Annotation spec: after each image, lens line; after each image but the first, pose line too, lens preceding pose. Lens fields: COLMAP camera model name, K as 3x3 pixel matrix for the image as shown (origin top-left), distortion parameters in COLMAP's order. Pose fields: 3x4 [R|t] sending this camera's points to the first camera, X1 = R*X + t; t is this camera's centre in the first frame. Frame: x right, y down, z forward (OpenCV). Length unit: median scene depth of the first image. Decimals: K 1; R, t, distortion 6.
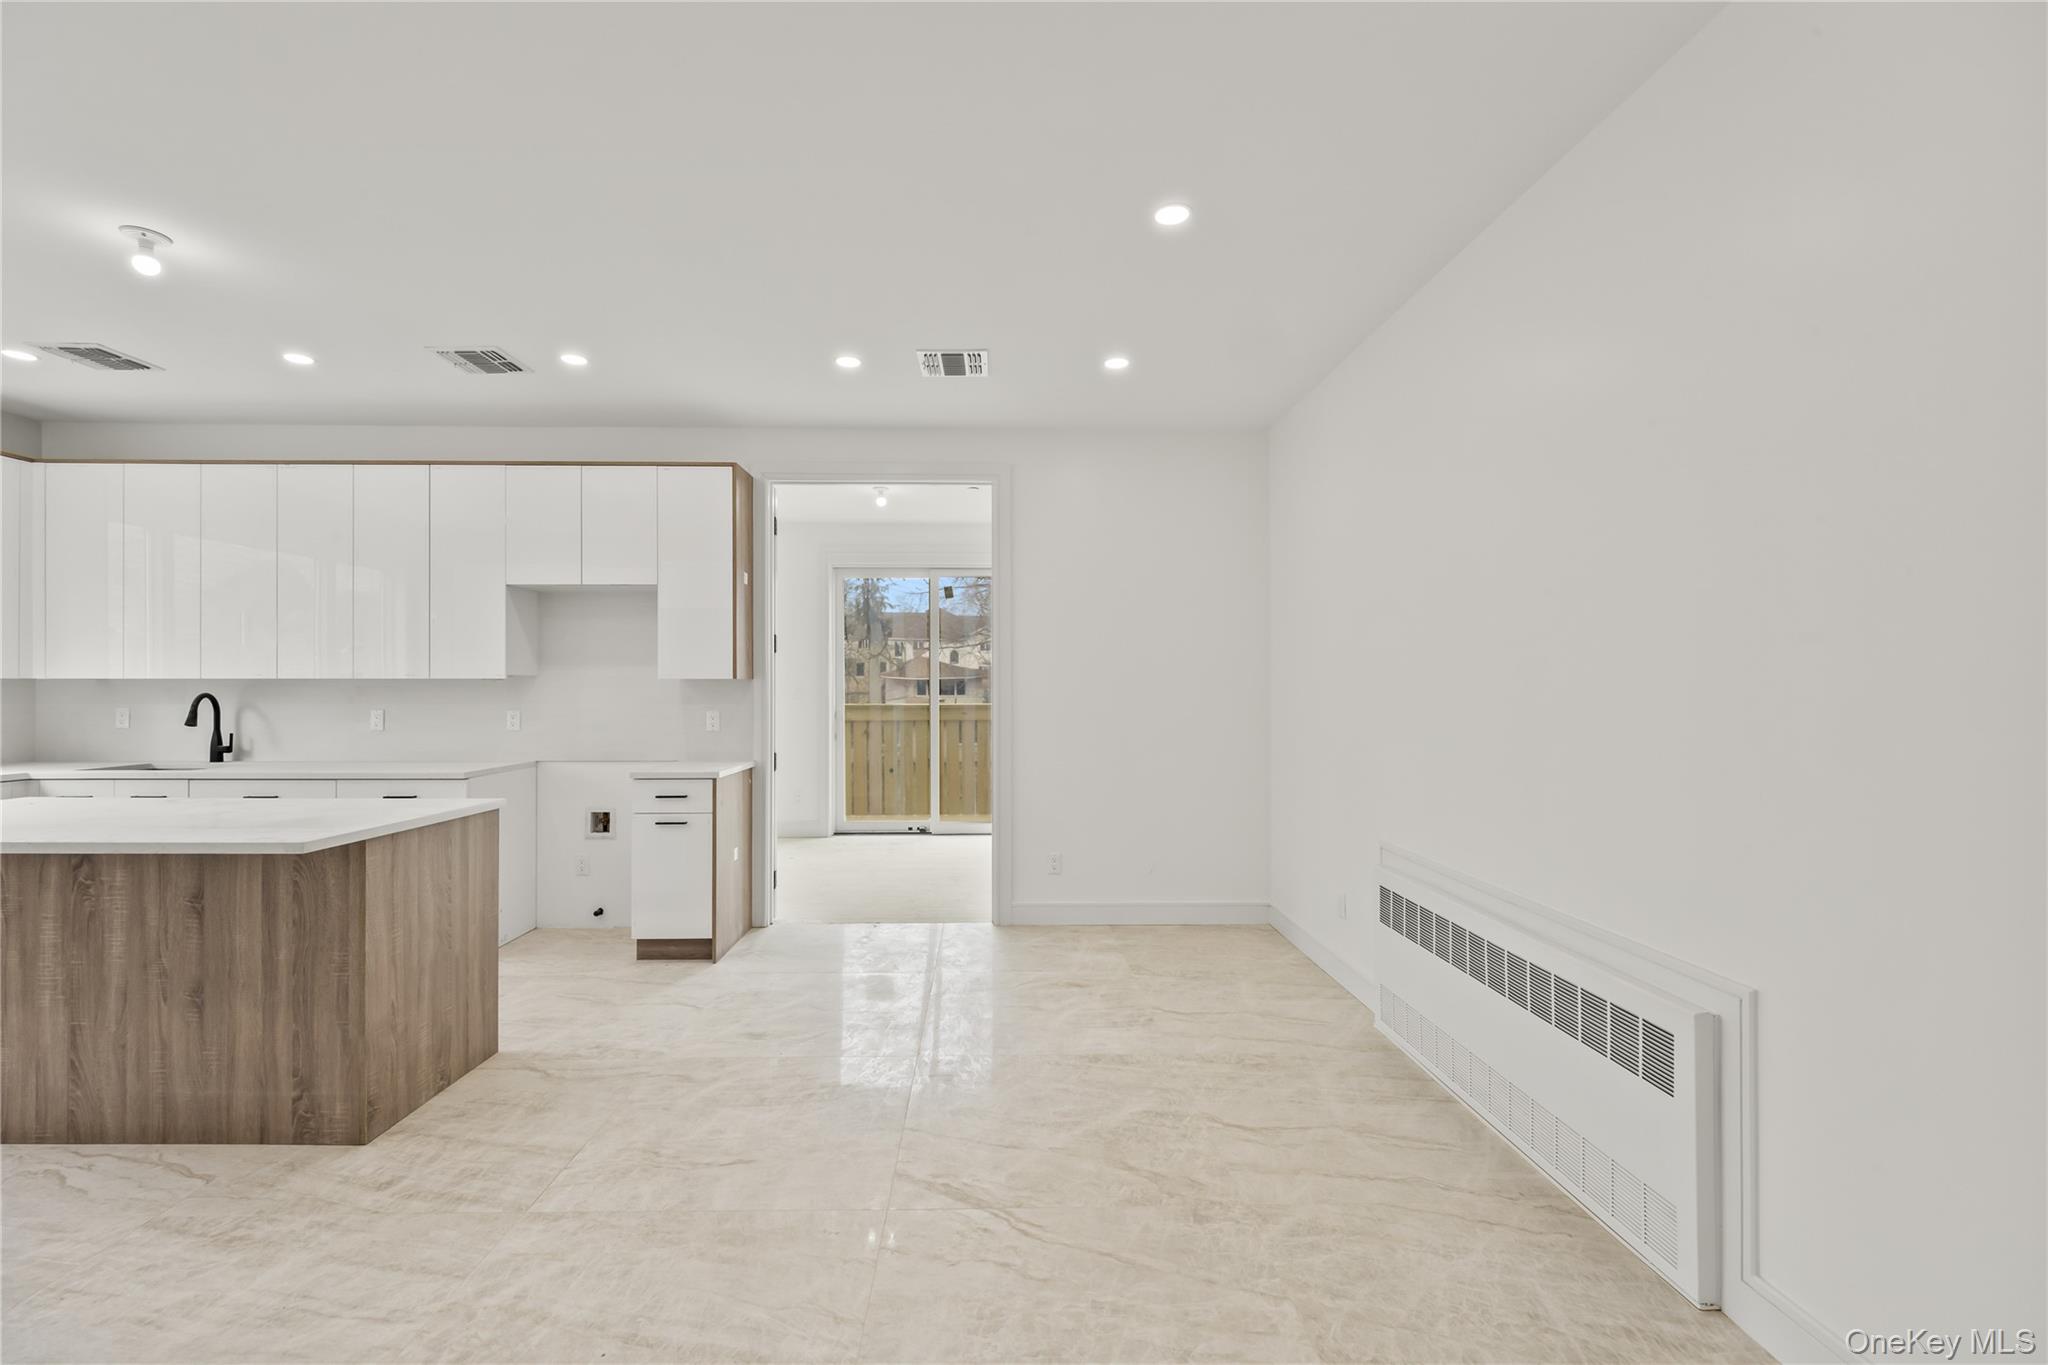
lens RADIAL K [[879.6, 0, 1003.8], [0, 879.6, 681.2], [0, 0, 1]] dist [0.001049, -0.000188]
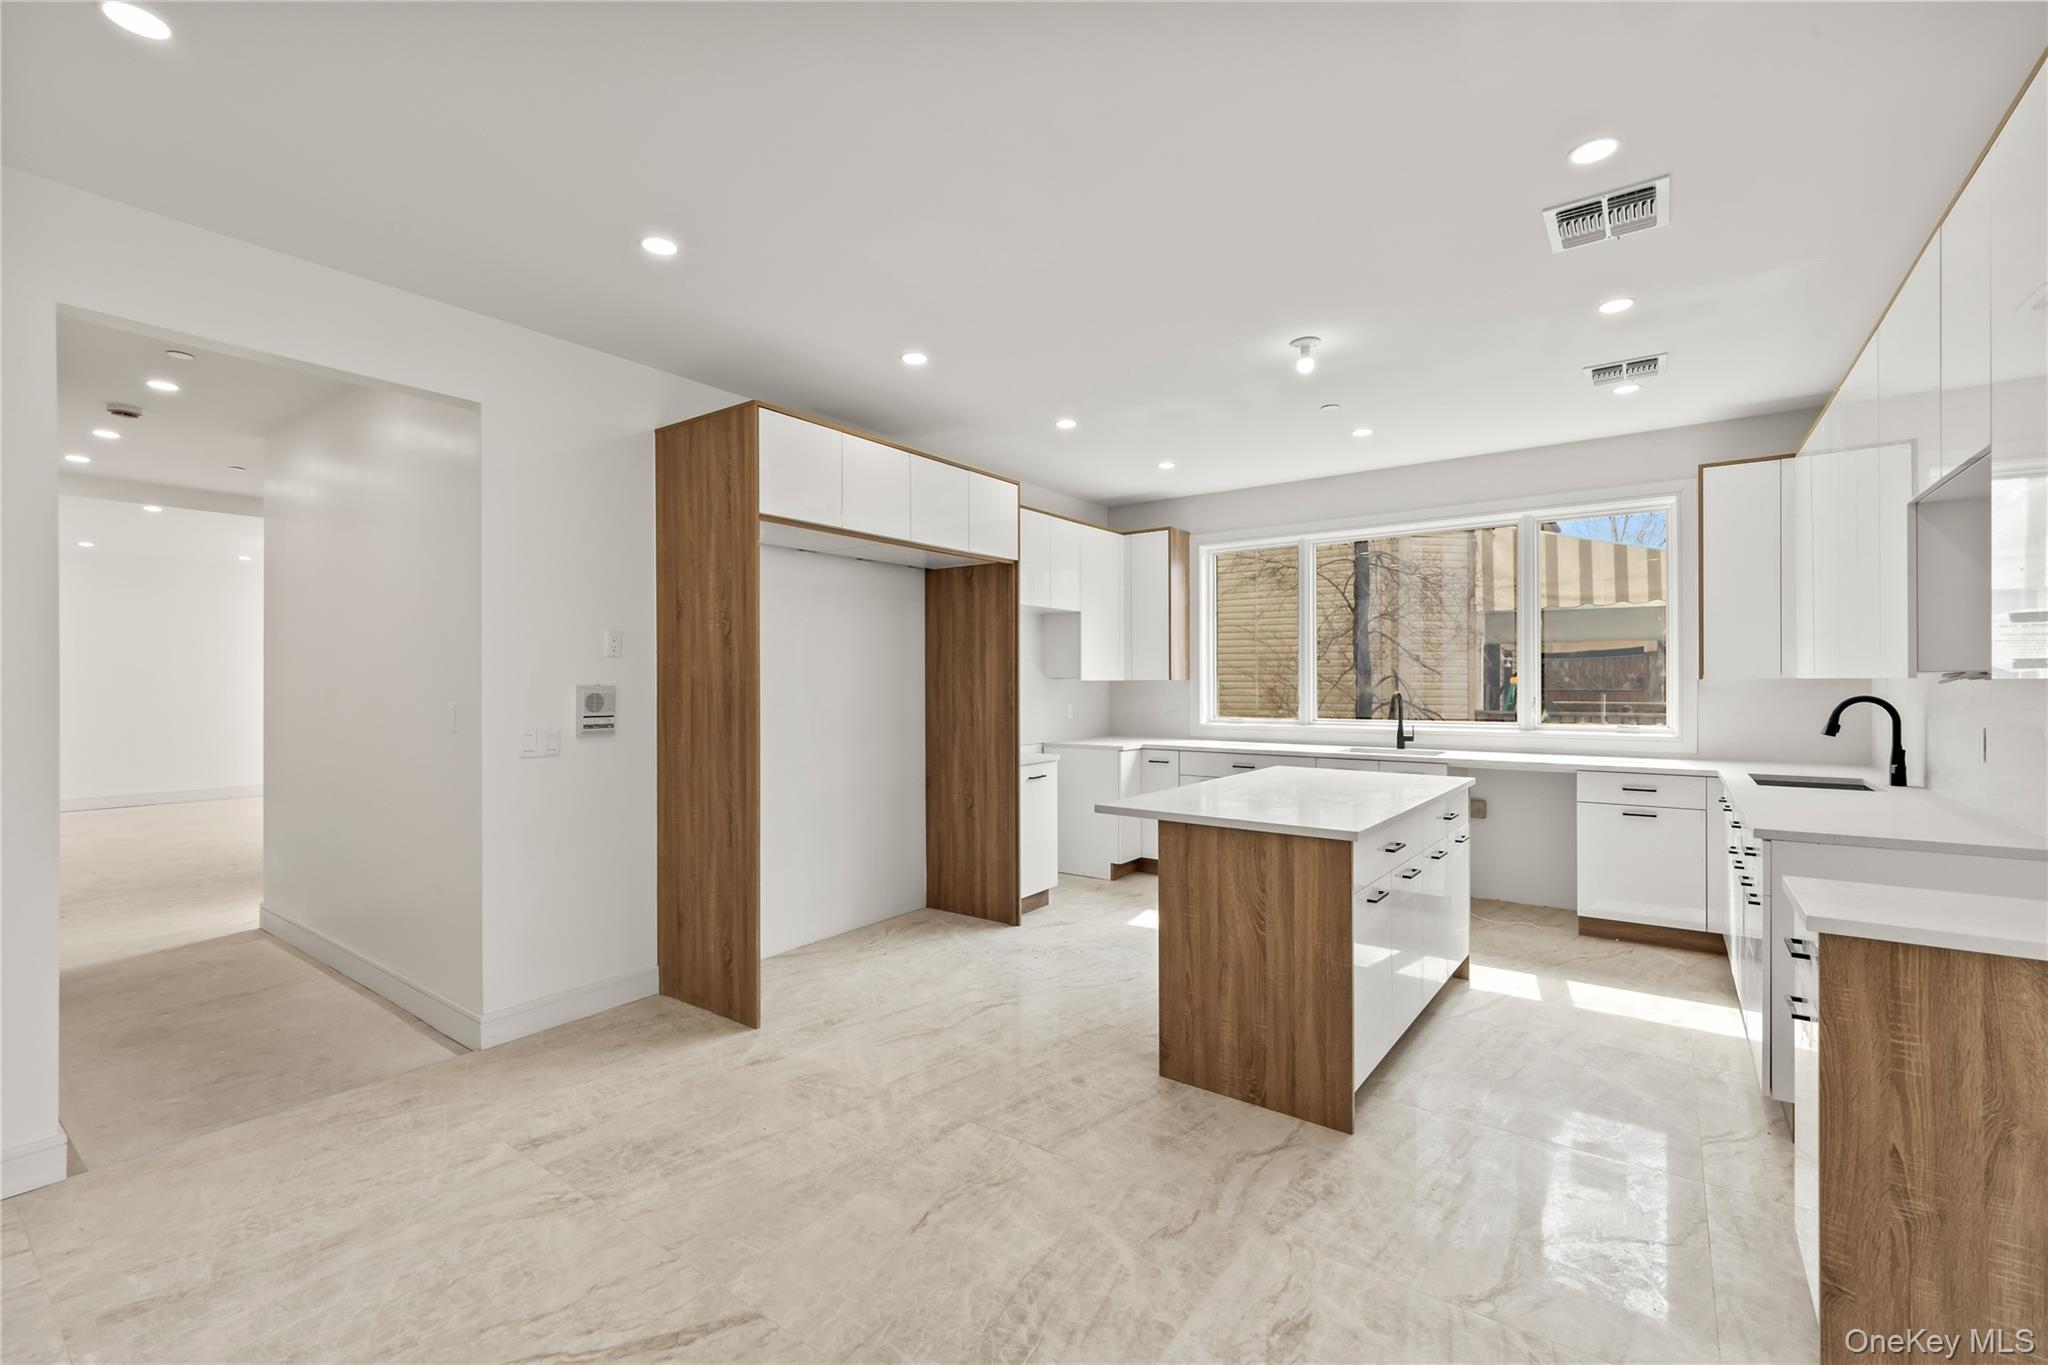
lens RADIAL K [[879.6, 0, 1003.8], [0, 879.6, 681.2], [0, 0, 1]] dist [0.001049, -0.000188]
pose [[-0.609550, 0.004780, -0.792733, 0.352530], [0.007999, 0.999968, -0.000121, -0.010246], [0.792707, -0.006414, -0.609569, 1.579655]]
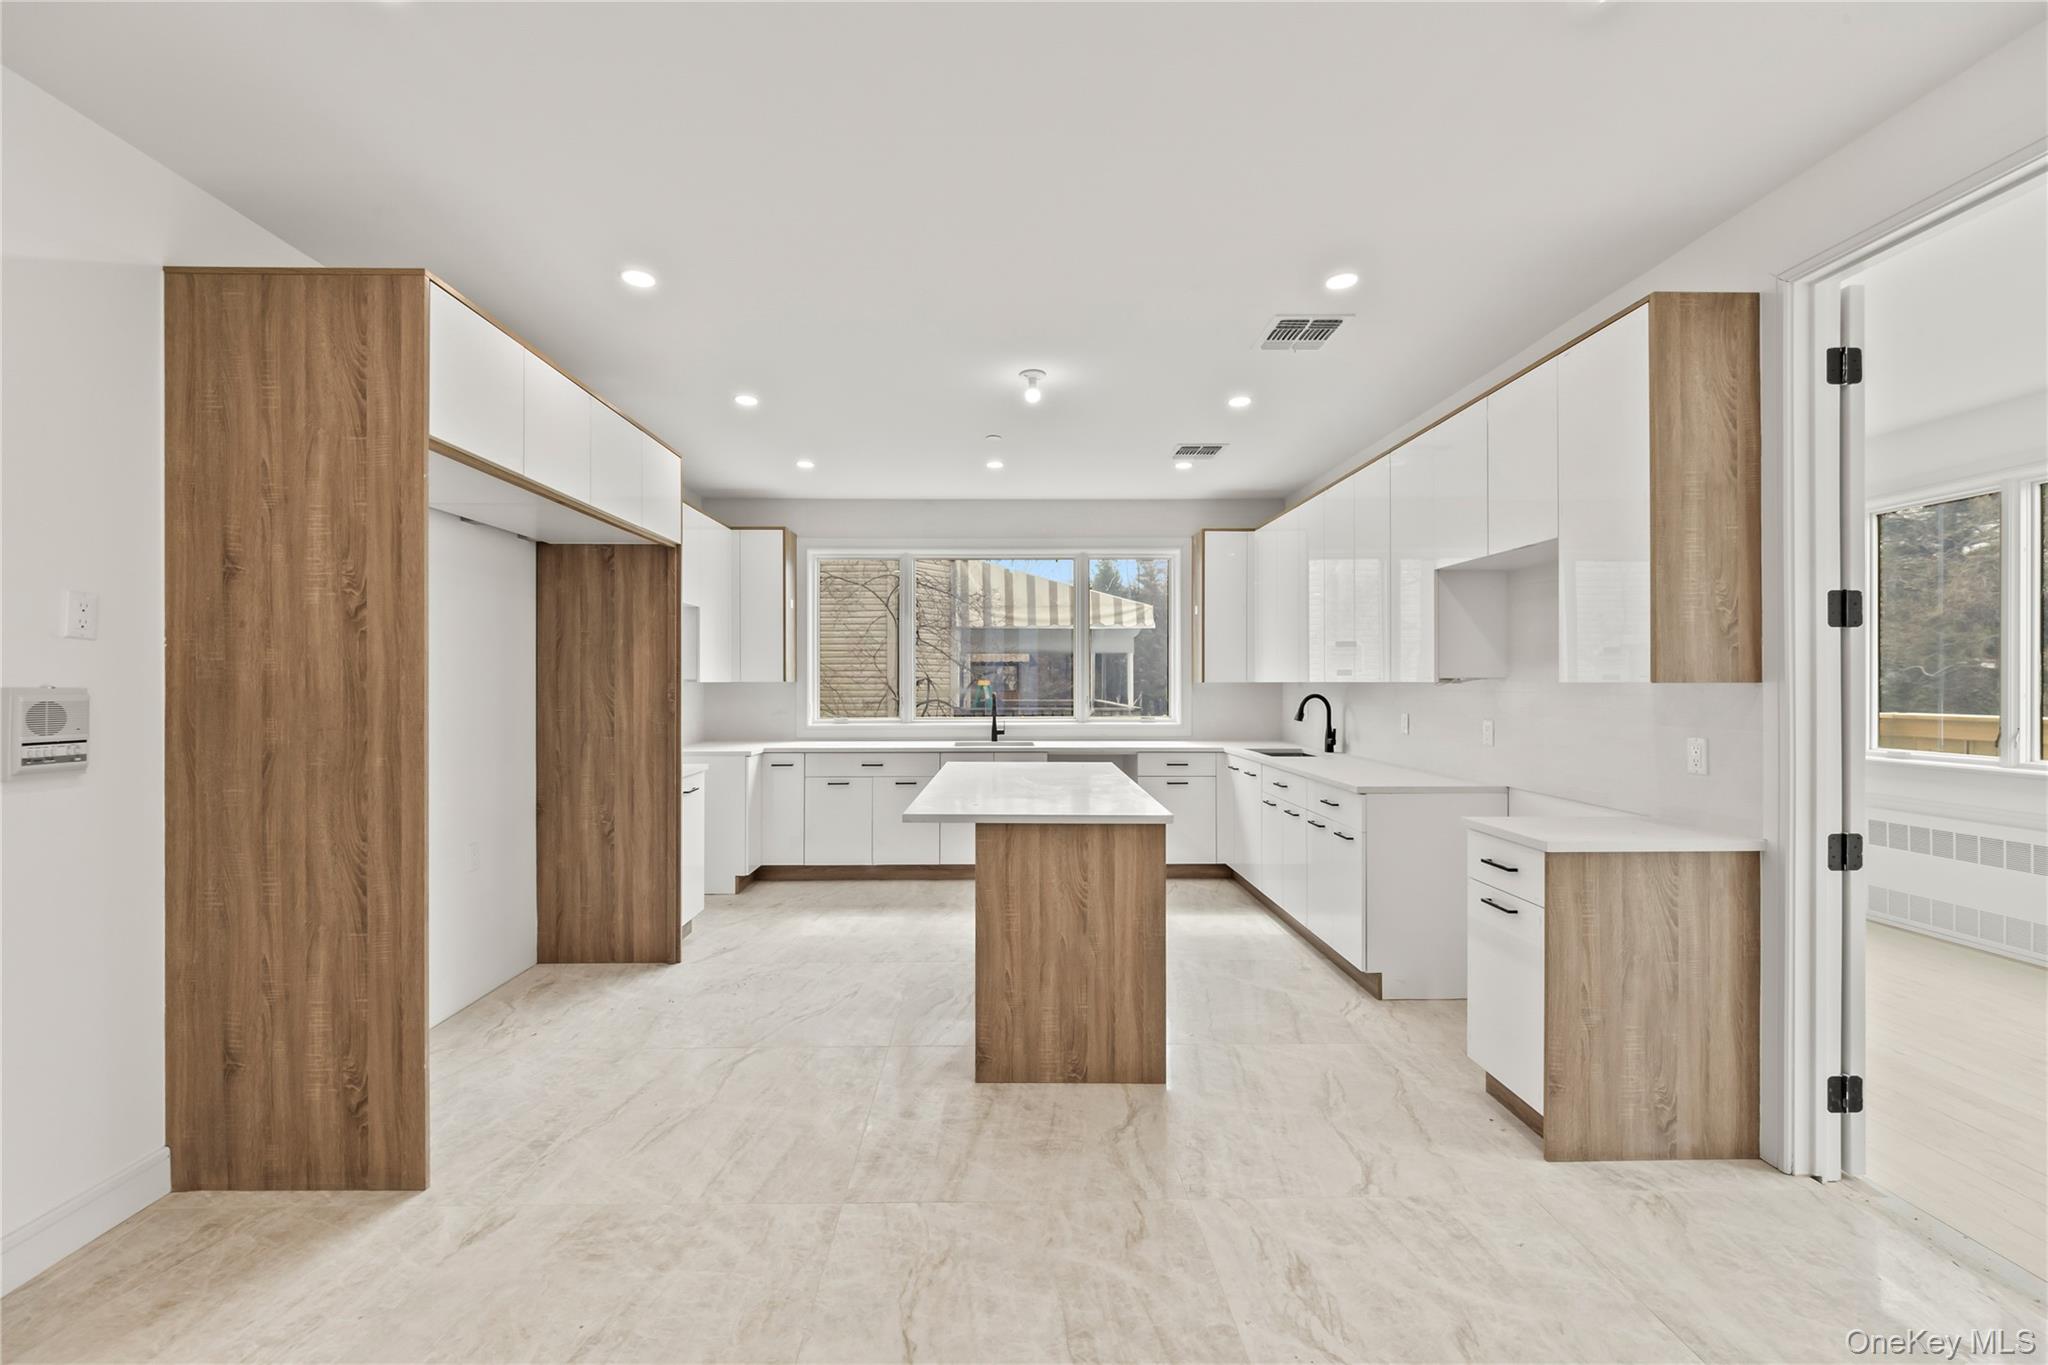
lens RADIAL K [[814.5, 0, 1008.5], [0, 814.5, 679.9], [0, 0, 1]] dist [0.006095, -0.003872]
pose [[0.001589, -0.000714, -0.999998, 0.371455], [0.004121, 0.999991, -0.000708, -0.011507], [0.999990, -0.004120, 0.001592, 1.054887]]
